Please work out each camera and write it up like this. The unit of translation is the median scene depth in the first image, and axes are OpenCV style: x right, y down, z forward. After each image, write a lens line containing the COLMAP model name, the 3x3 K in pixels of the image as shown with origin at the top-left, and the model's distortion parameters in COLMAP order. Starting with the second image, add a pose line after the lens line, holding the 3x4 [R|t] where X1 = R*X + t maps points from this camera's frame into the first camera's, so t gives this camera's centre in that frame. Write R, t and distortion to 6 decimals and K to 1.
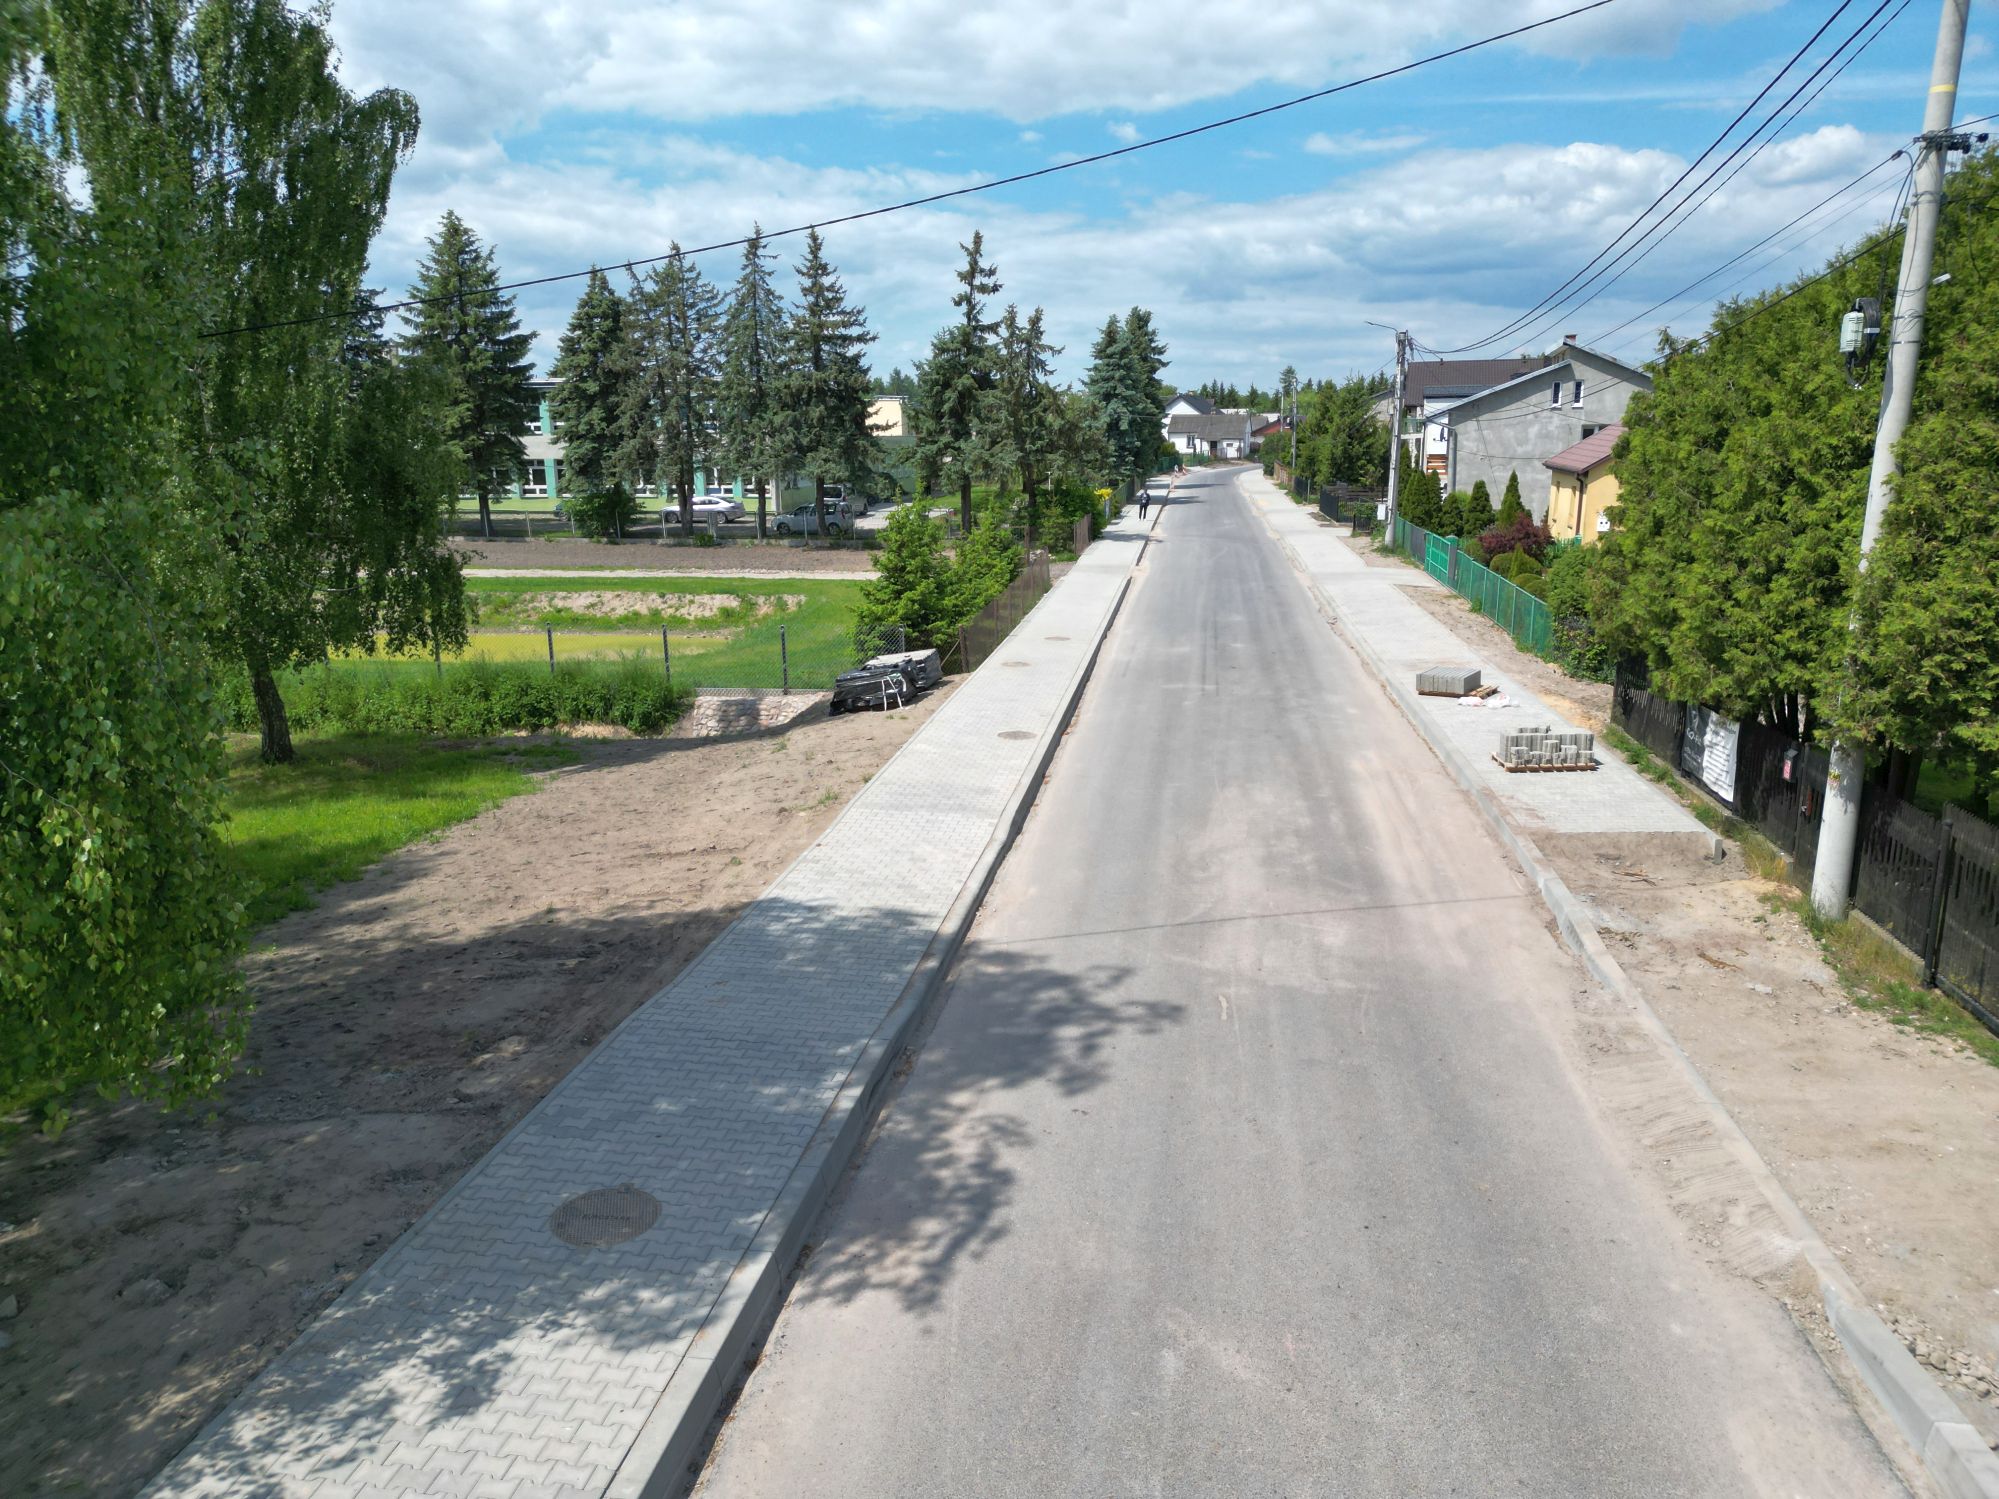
lens RADIAL K [[1396.3, 0, 1001.4], [0, 1396.3, 746.7], [0, 0, 1]] dist [0.033831, -0.000376]
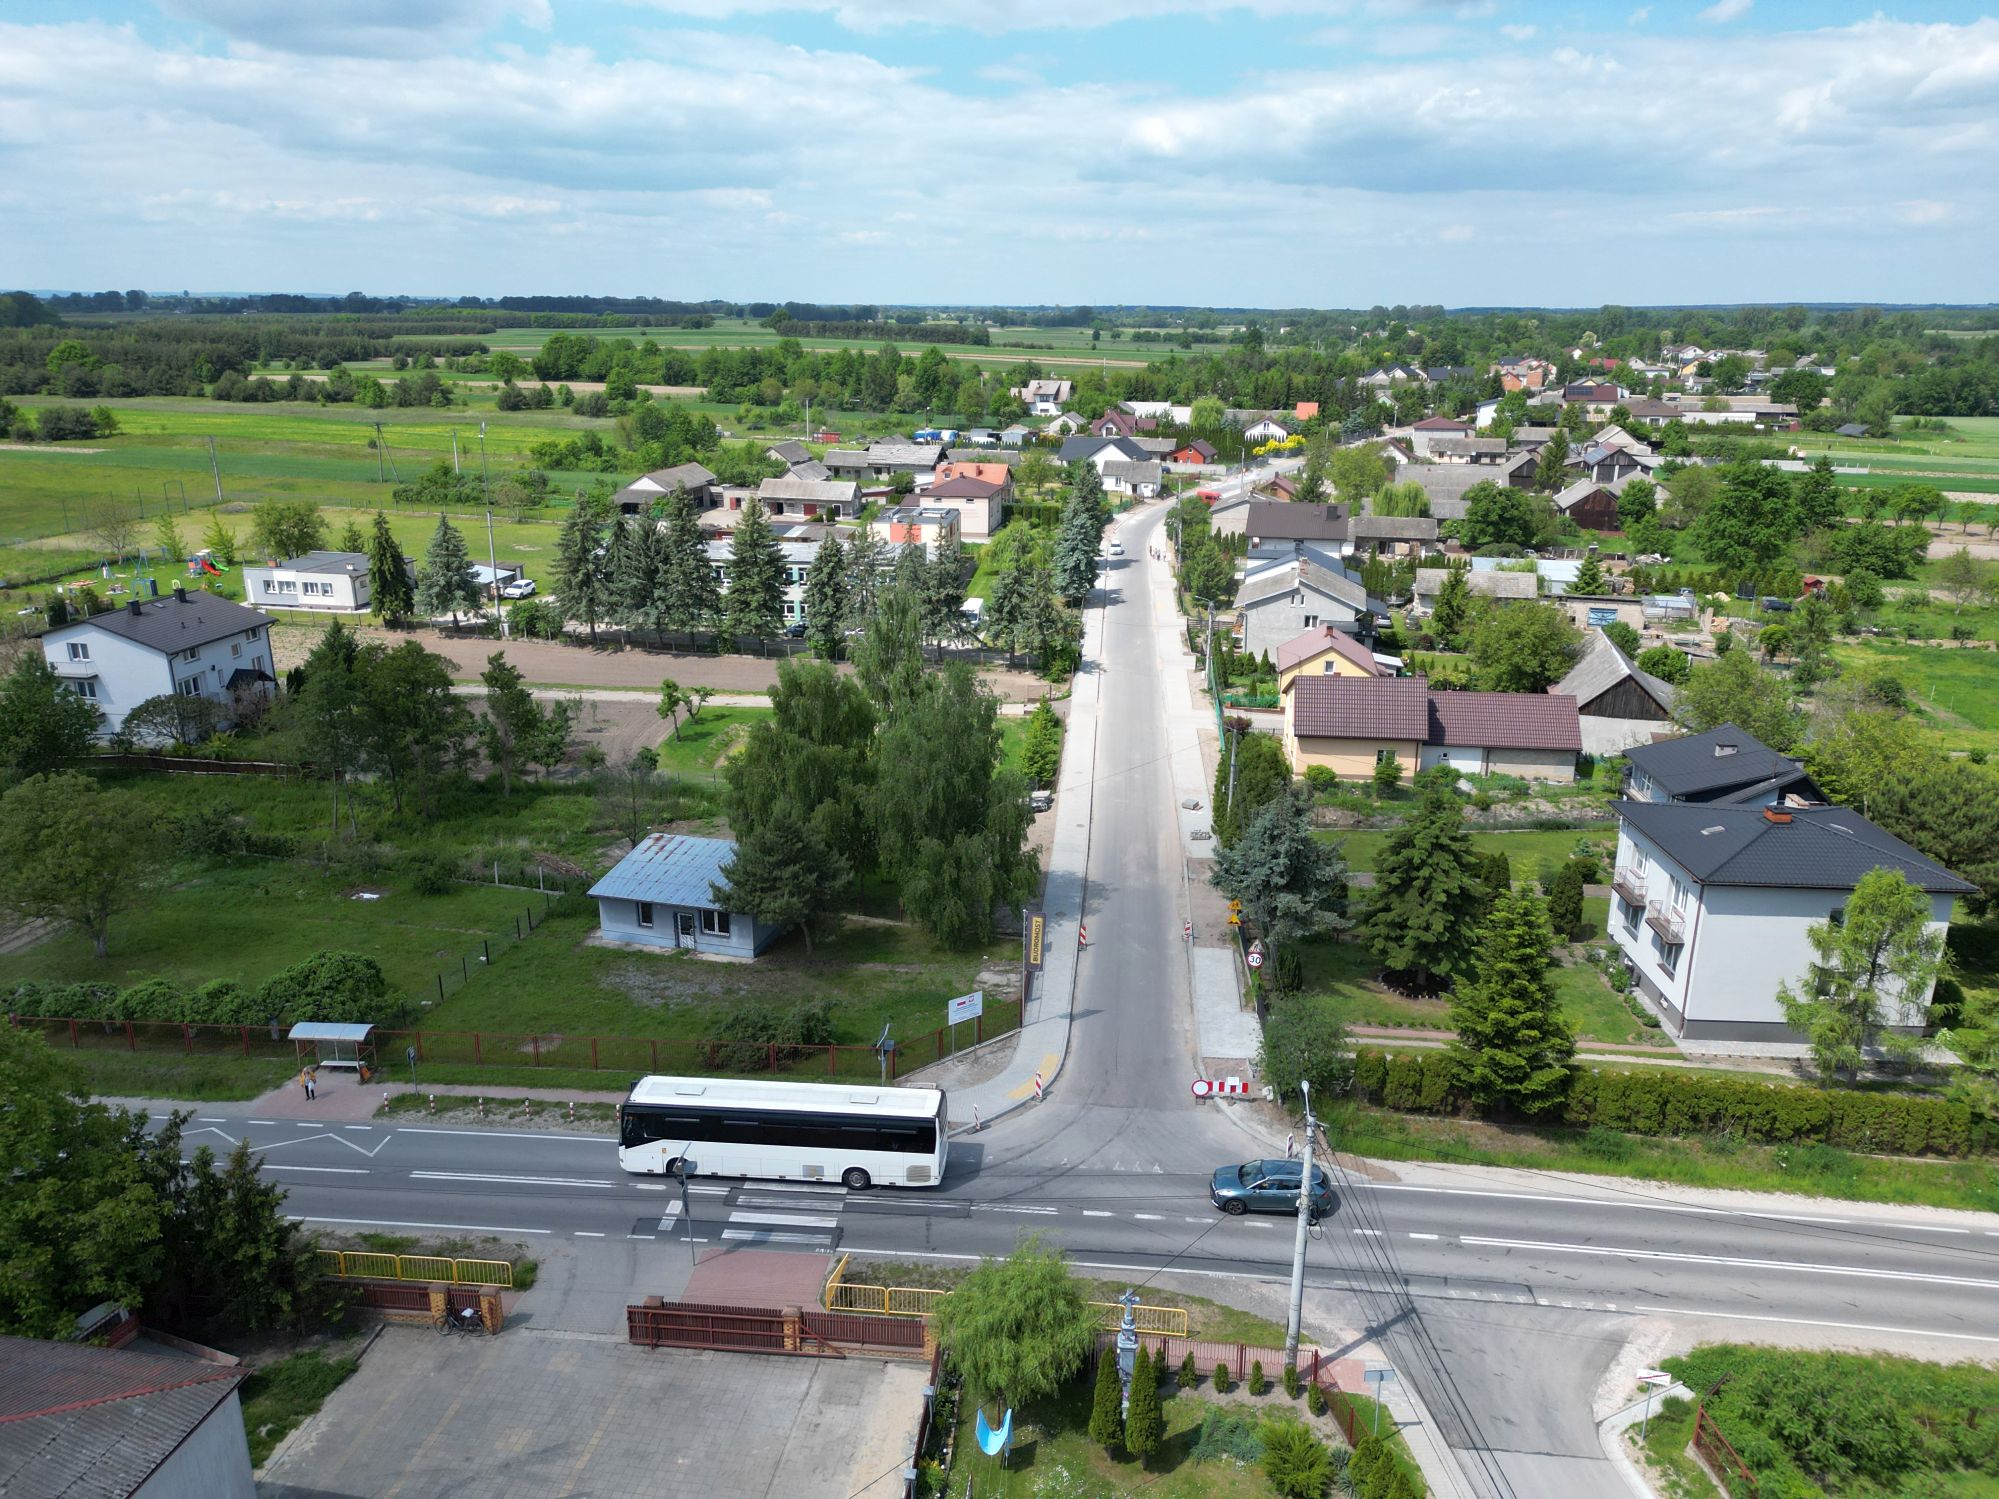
lens RADIAL K [[1396.3, 0, 999.8], [0, 1396.3, 748.9], [0, 0, 1]] dist [0.033831, -0.000376]
pose [[0.998472, 0.000114, 0.055261, -0.186781], [-0.004574, 0.996738, 0.080572, -0.230876], [-0.055072, -0.080702, 0.995216, -1.262742]]
